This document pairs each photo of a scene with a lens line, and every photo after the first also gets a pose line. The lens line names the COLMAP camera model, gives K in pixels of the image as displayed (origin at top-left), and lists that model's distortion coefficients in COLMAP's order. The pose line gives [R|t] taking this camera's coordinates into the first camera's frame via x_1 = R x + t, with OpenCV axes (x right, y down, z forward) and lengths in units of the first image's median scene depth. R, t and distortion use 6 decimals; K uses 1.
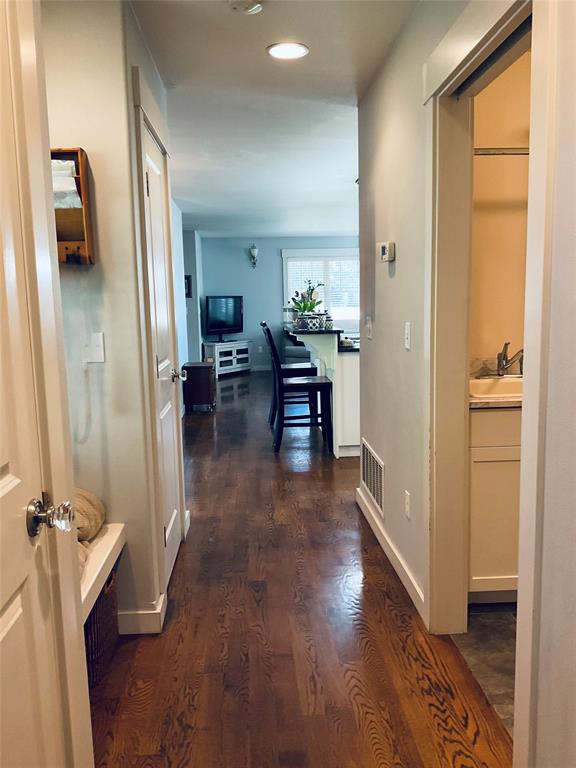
lens RADIAL K [[673.2, 0, 288.0], [0, 673.2, 384.0], [0, 0, 1]] dist [-0.003468, -0.239262]
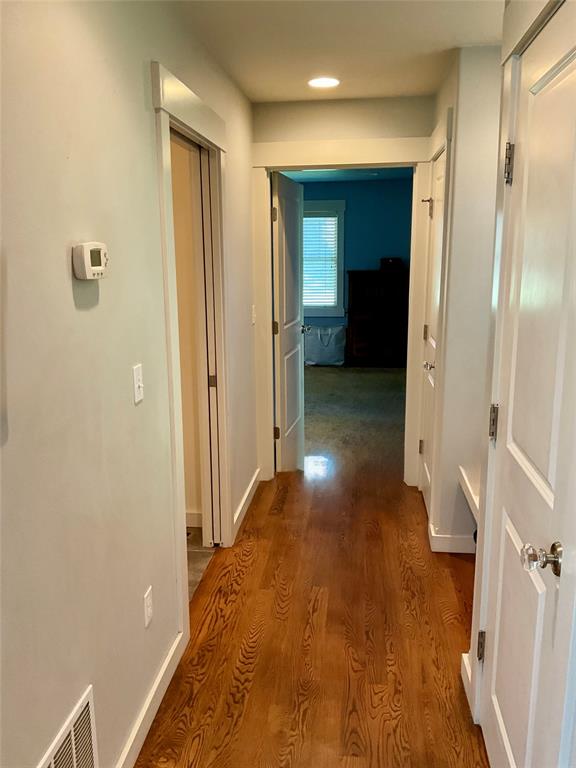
lens RADIAL K [[635.0, 0, 288.0], [0, 635.0, 384.0], [0, 0, 1]] dist [0.093262, -0.184194]
pose [[-0.984358, -0.006828, 0.176048, -0.112714], [0.051375, 0.944696, 0.323899, -0.321906], [-0.168523, 0.327877, -0.929568, 1.820381]]
